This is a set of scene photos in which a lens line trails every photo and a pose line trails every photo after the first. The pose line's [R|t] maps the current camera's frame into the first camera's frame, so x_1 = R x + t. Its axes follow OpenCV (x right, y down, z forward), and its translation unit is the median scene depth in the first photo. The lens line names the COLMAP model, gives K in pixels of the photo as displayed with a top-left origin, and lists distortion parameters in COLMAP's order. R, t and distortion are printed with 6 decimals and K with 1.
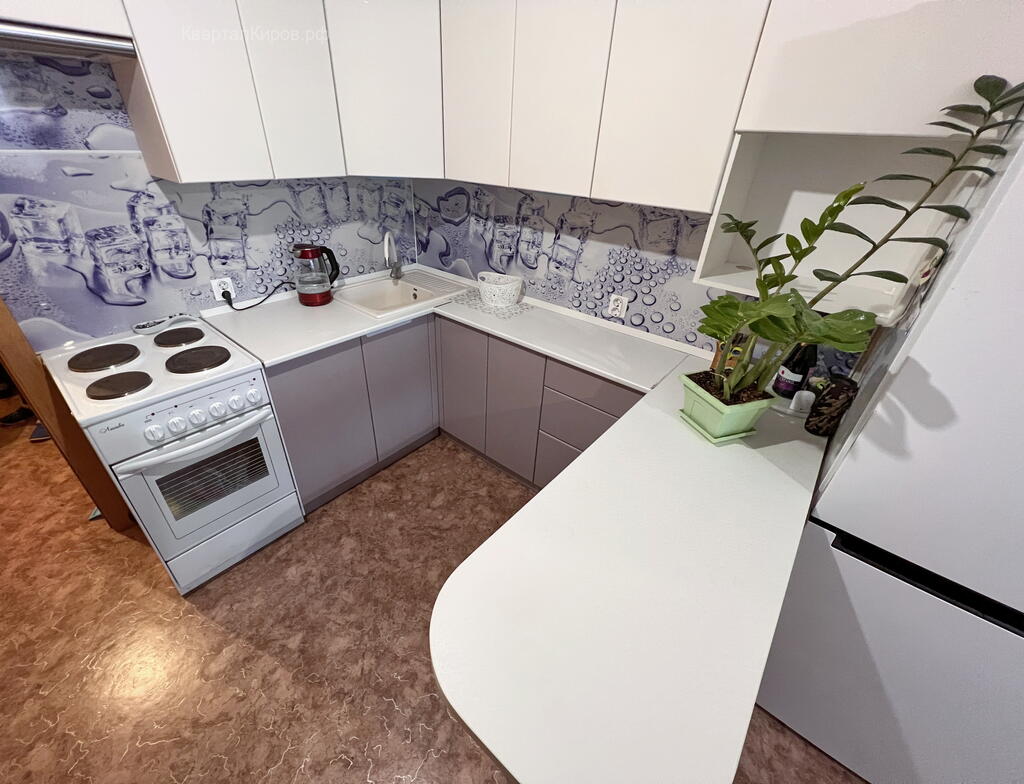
lens RADIAL K [[418.3, 0, 498.8], [0, 418.3, 393.4], [0, 0, 1]] dist [-0.000673, 0.000017]
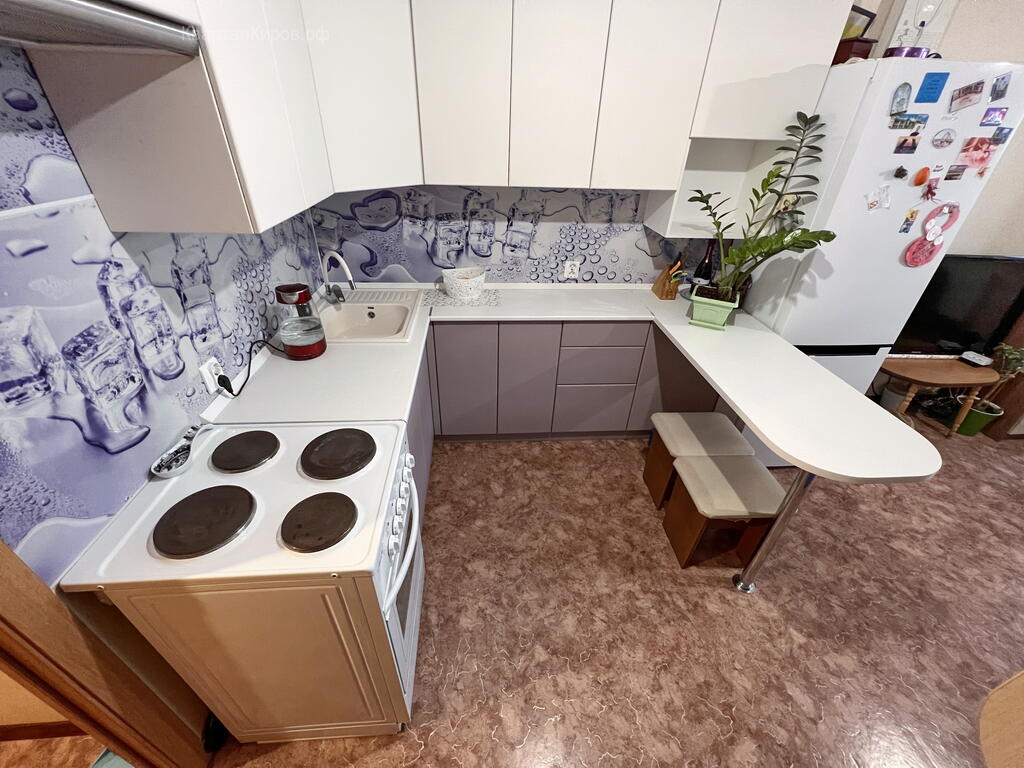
lens RADIAL K [[410.1, 0, 510.4], [0, 410.1, 385.7], [0, 0, 1]] dist [-0.001414, -0.000211]
pose [[0.712236, -0.393008, 0.581606, -0.784008], [0.366201, 0.914915, 0.169783, -0.183695], [-0.598846, 0.092059, 0.795555, 0.170429]]
